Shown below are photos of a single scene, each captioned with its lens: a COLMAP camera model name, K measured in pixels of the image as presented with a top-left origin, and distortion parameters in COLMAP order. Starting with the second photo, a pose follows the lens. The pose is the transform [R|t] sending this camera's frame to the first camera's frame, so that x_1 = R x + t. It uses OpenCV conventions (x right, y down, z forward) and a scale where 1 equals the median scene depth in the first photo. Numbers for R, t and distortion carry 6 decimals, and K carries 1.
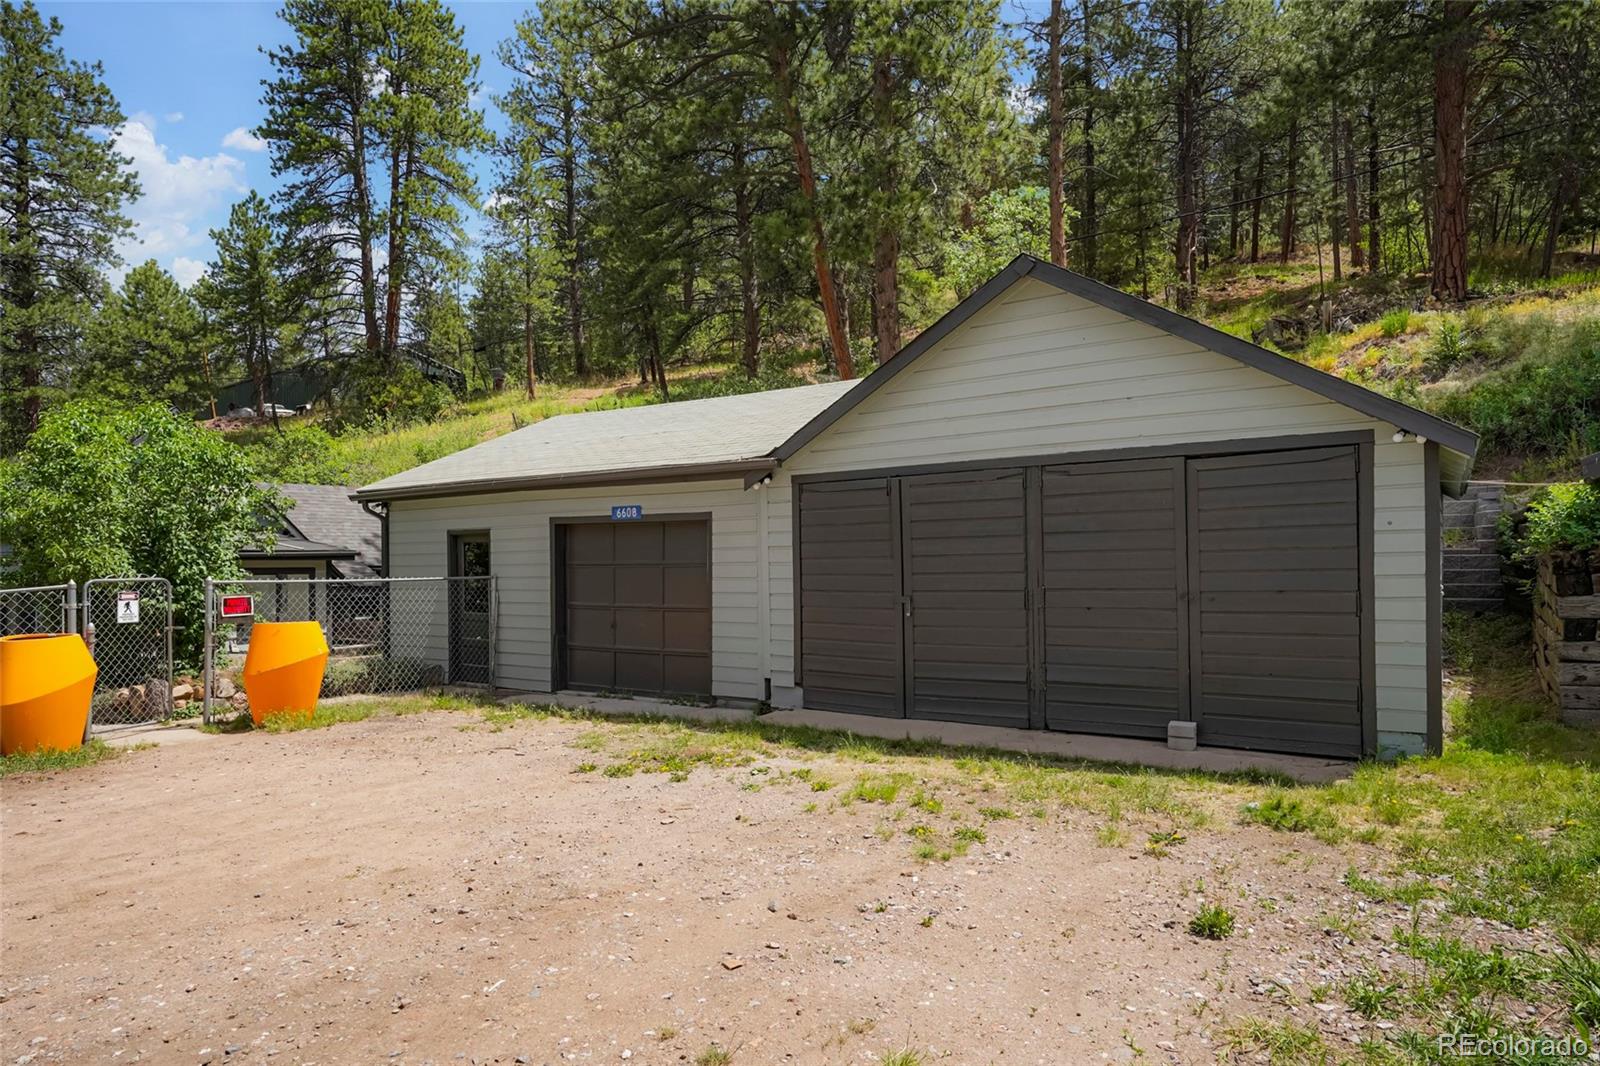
lens RADIAL K [[913.9, 0, 803.6], [0, 913.9, 543.3], [0, 0, 1]] dist [-0.004956, 0.001350]
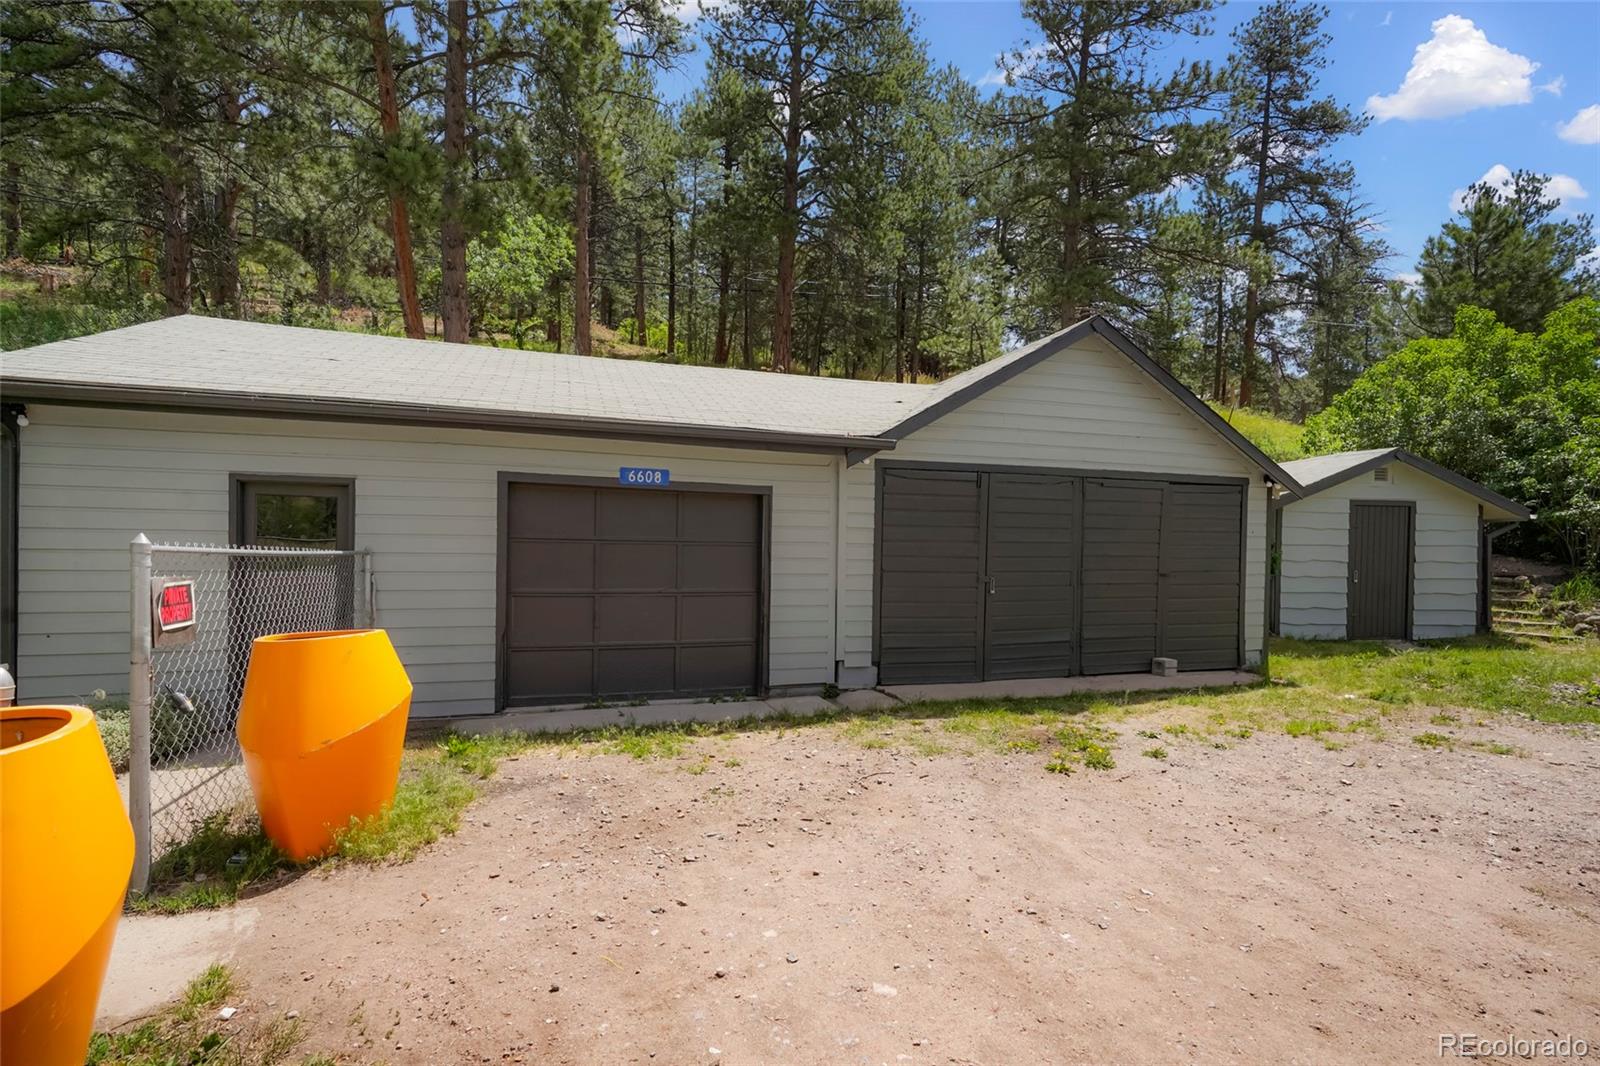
lens RADIAL K [[740.1, 0, 800.3], [0, 740.1, 541.3], [0, 0, 1]] dist [0.015924, -0.000119]
pose [[0.629269, 0.033513, 0.776464, -0.696627], [-0.036195, 0.999250, -0.013795, 0.031829], [-0.776344, -0.019424, 0.630010, 0.534331]]
